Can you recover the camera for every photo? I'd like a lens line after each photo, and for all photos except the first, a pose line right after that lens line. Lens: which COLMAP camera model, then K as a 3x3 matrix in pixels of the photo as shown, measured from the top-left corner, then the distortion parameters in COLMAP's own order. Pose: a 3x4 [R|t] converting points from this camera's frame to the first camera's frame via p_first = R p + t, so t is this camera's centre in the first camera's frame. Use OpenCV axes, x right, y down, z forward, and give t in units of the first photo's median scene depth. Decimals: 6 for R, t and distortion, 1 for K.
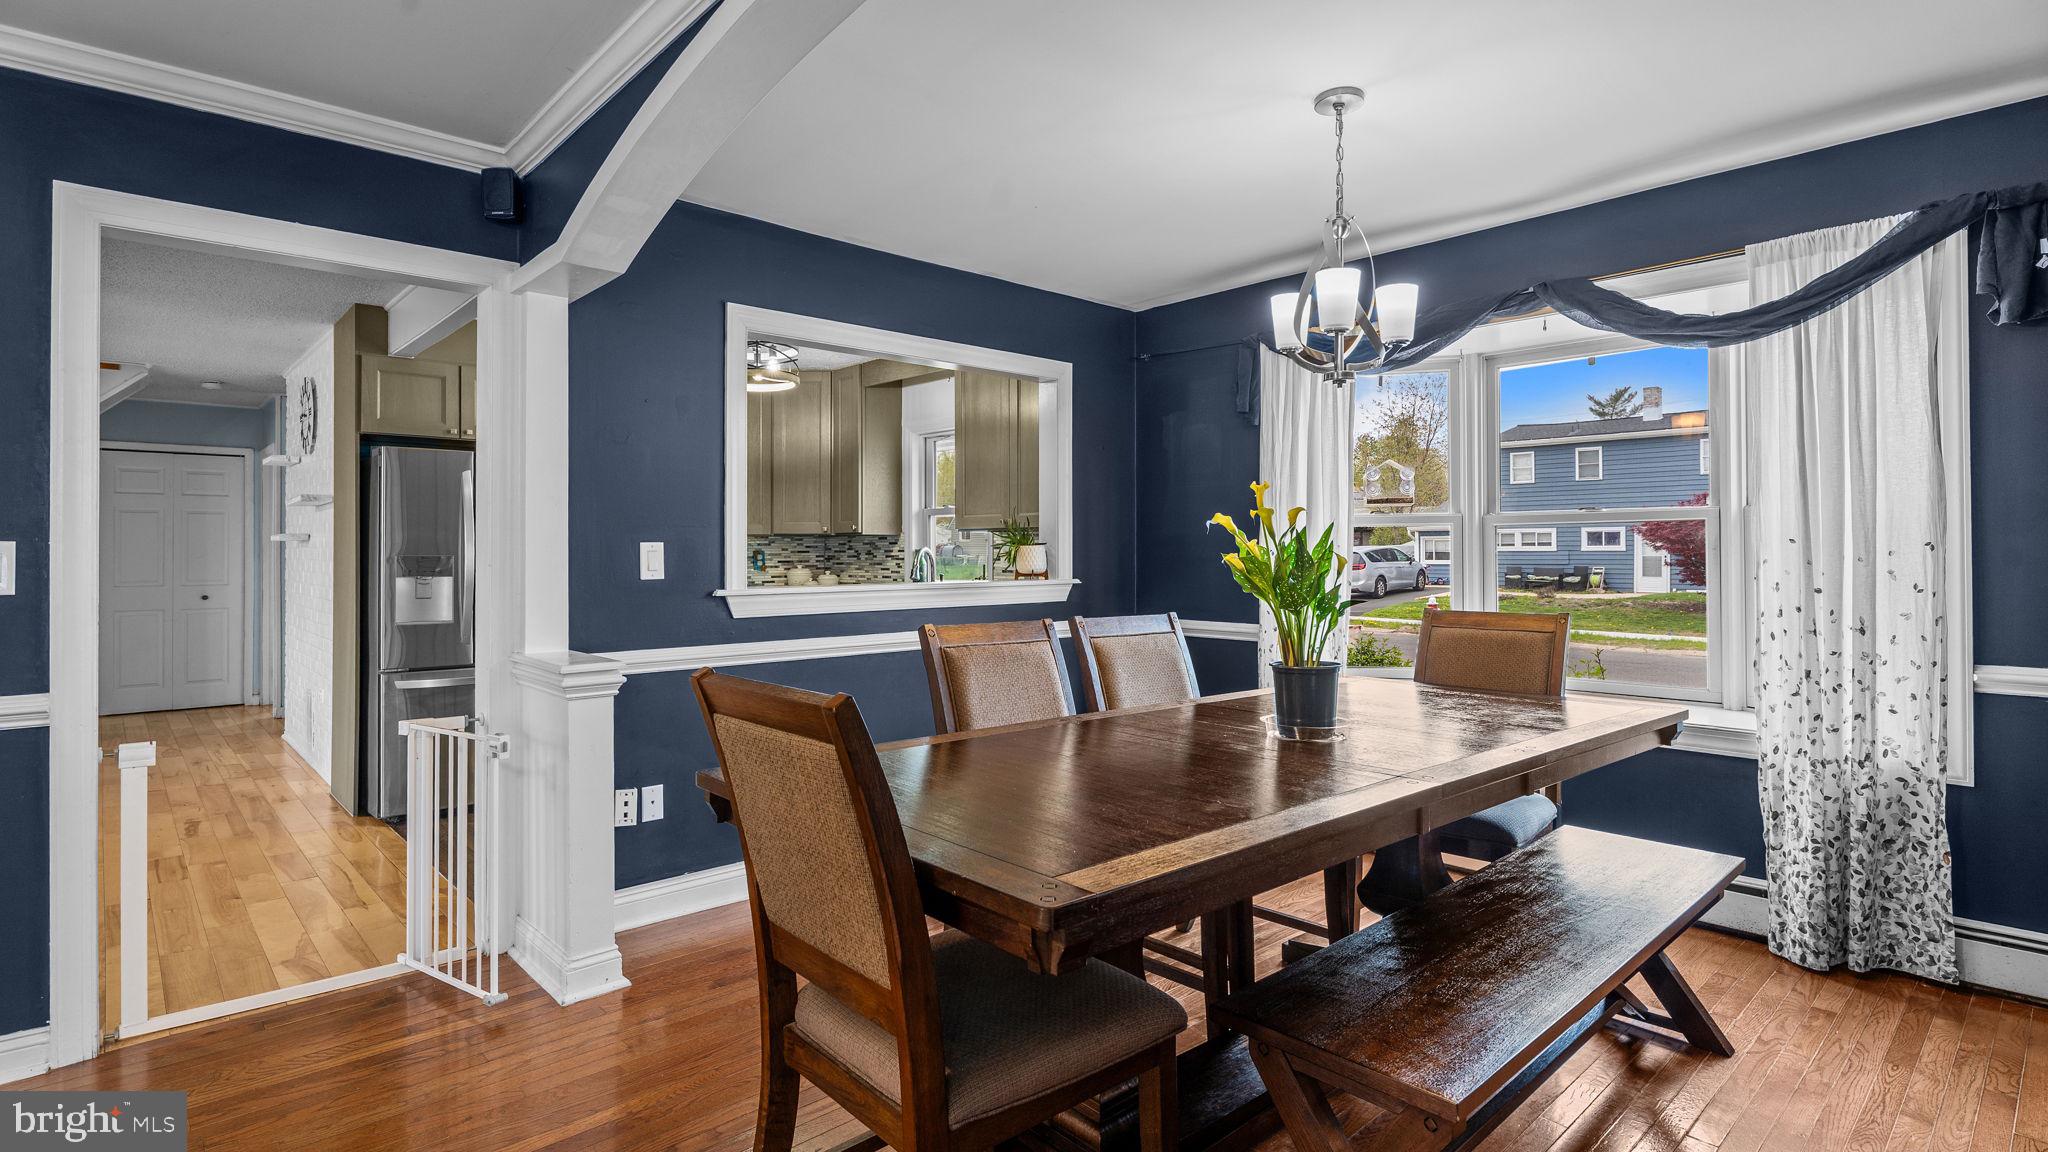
lens RADIAL K [[986.4, 0, 1011.9], [0, 986.4, 540.8], [0, 0, 1]] dist [-0.005817, -0.003863]
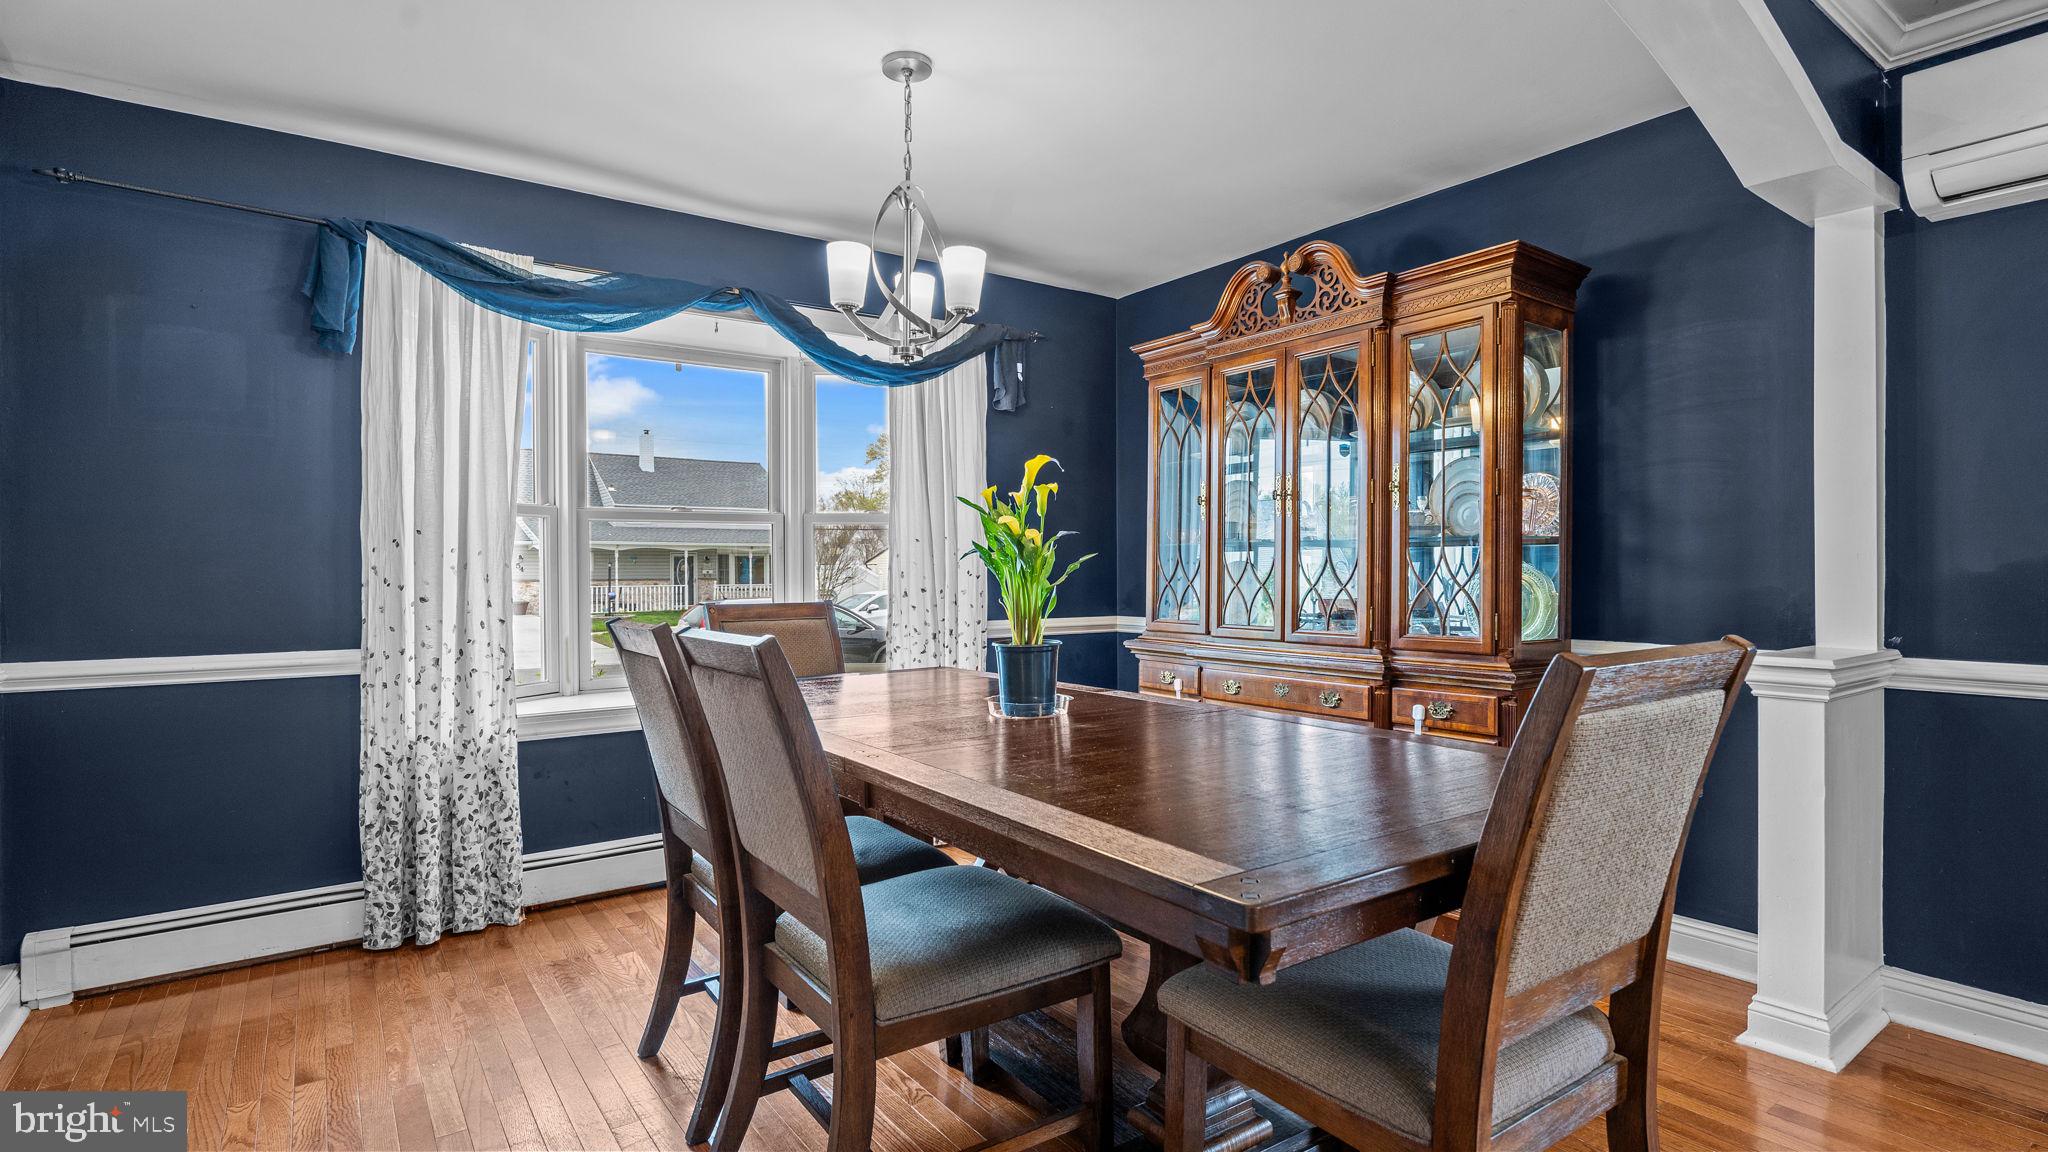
lens RADIAL K [[986.4, 0, 1034.5], [0, 986.4, 575.3], [0, 0, 1]] dist [-0.005817, -0.003863]
pose [[0.100400, -0.006809, 0.994924, -0.575560], [-0.007800, 0.999940, 0.007630, 0.038983], [-0.994917, -0.008526, 0.100340, 0.720661]]
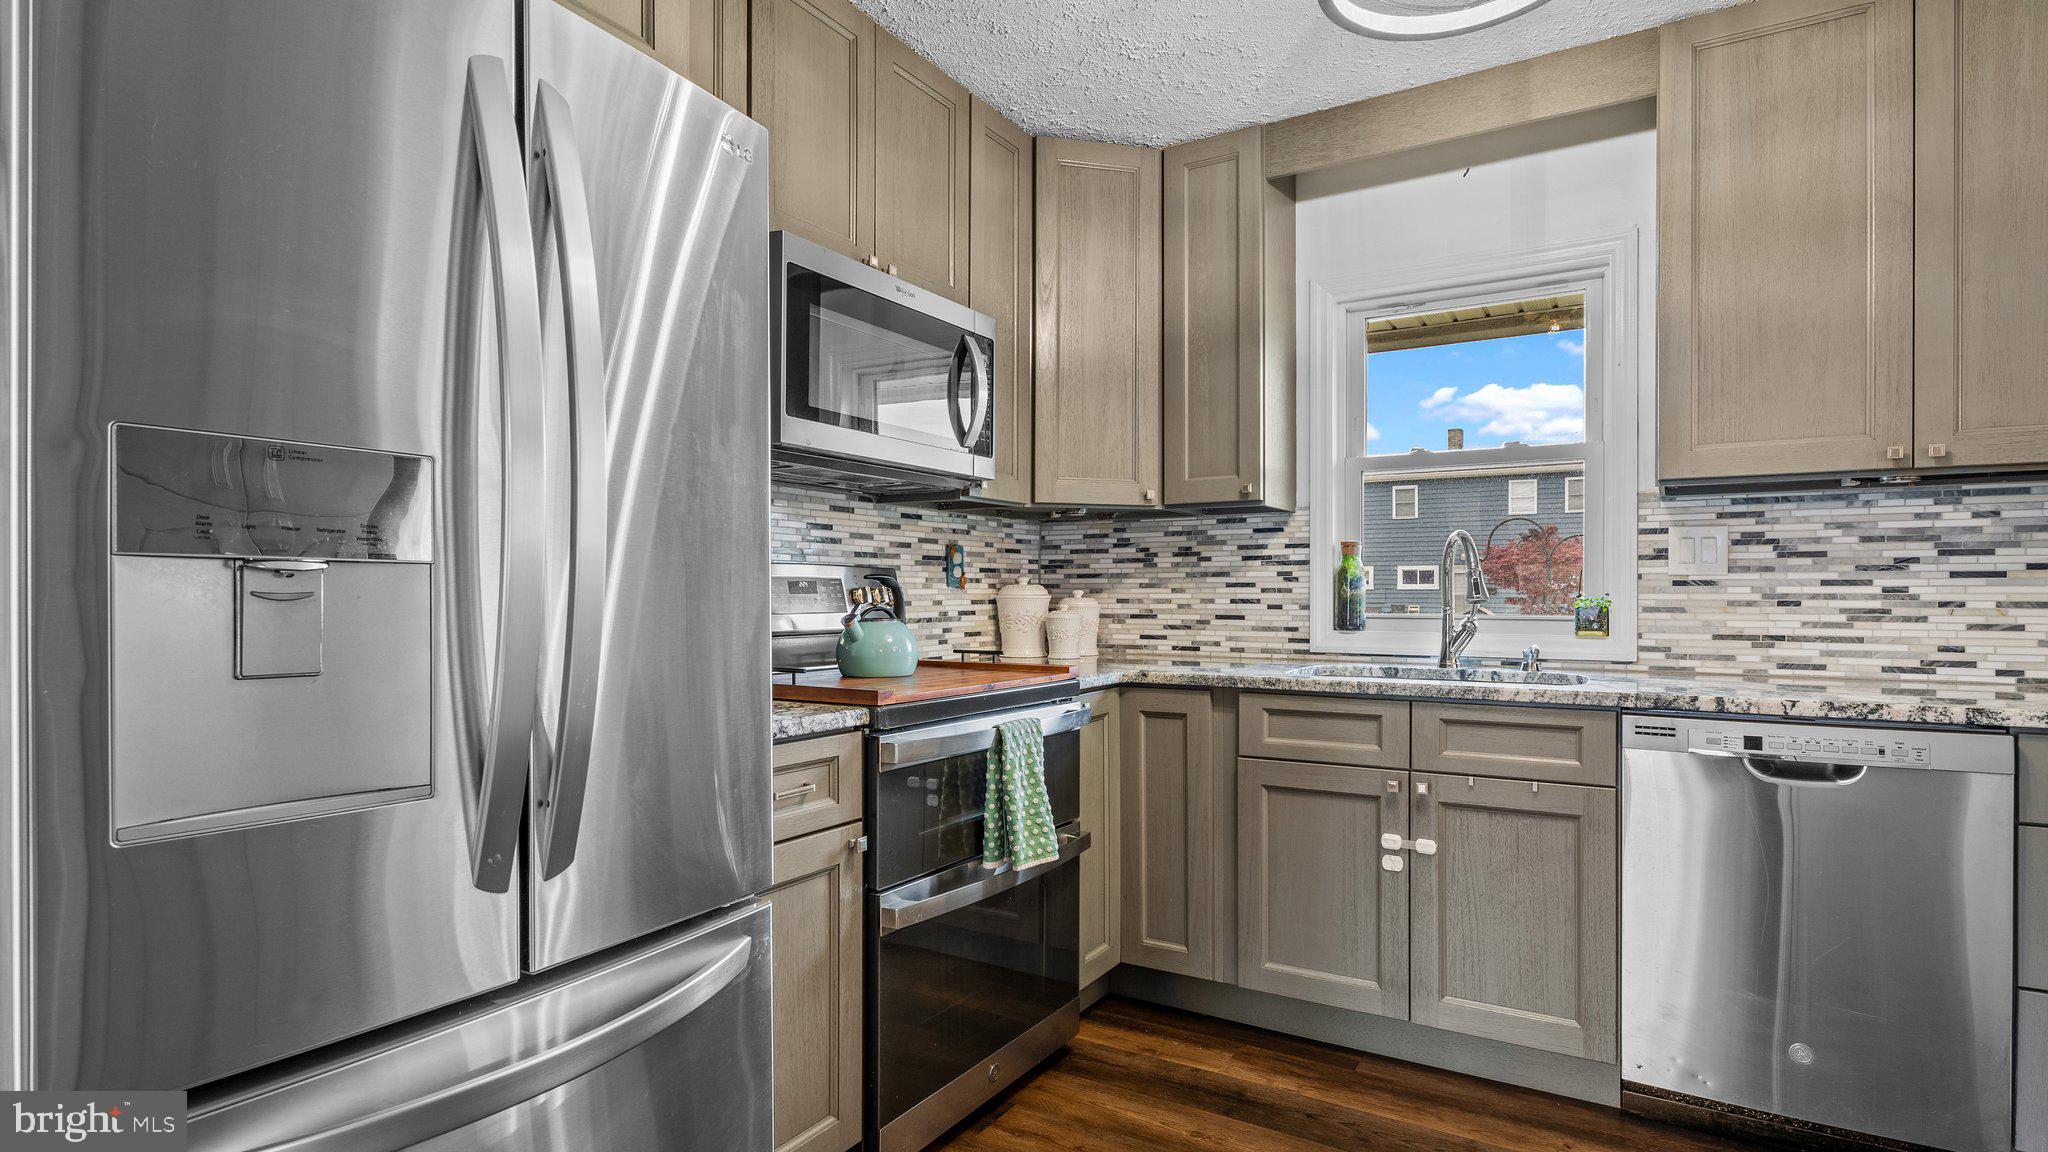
lens RADIAL K [[1028.5, 0, 1018.9], [0, 1028.5, 587.1], [0, 0, 1]] dist [-0.002847, 0.002439]
pose [[0.961699, 0.004790, 0.274067, -0.852576], [-0.006267, 0.999970, 0.004513, 0.064874], [-0.274037, -0.006058, 0.961700, 1.254589]]
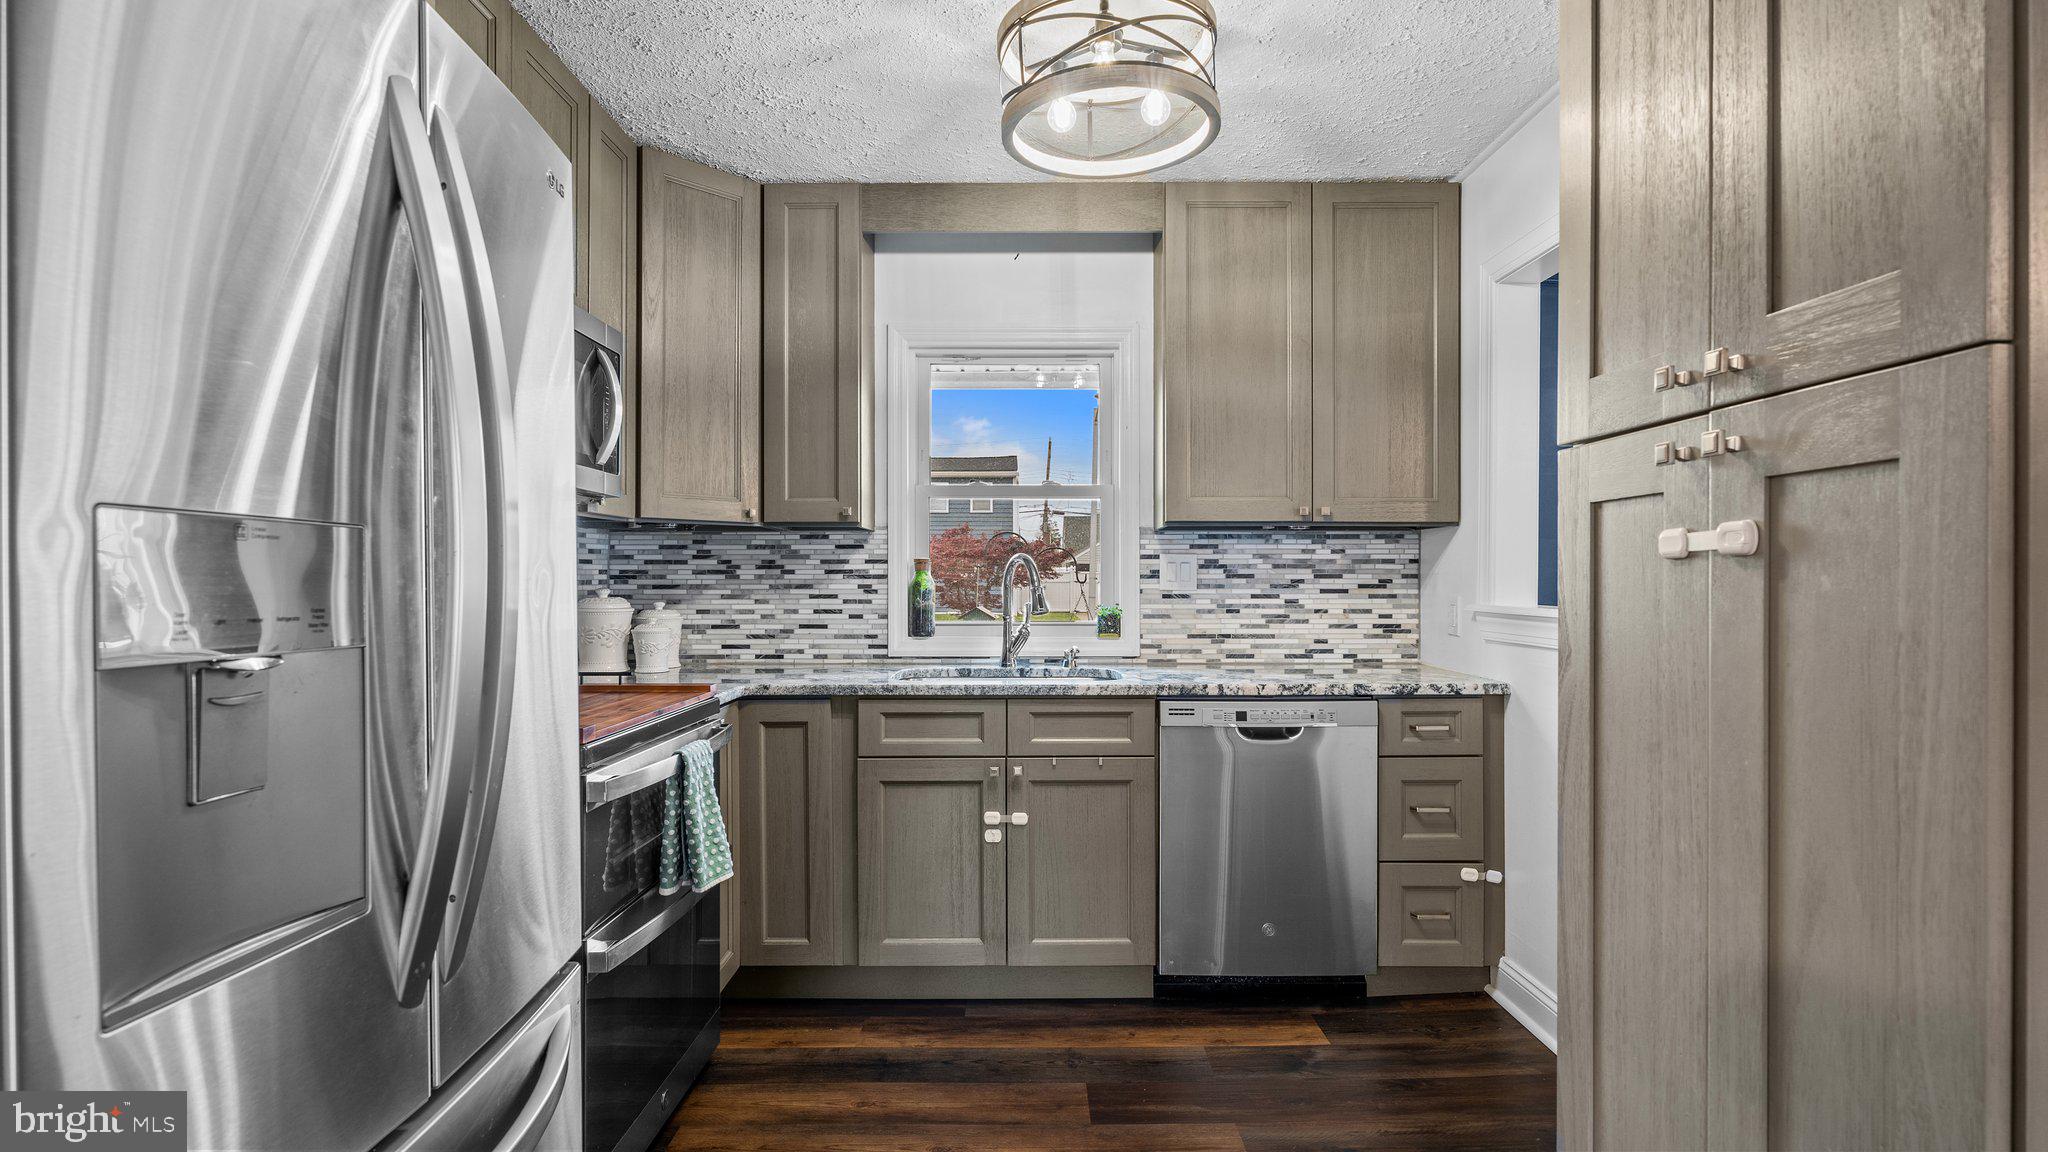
lens RADIAL K [[999.1, 0, 1030.7], [0, 999.1, 570.9], [0, 0, 1]] dist [-0.000894, 0.002953]
pose [[0.677121, 0.010006, 0.735804, -1.020145], [-0.009297, 0.999944, -0.005042, 0.038831], [-0.735813, -0.003427, 0.677176, 1.289388]]
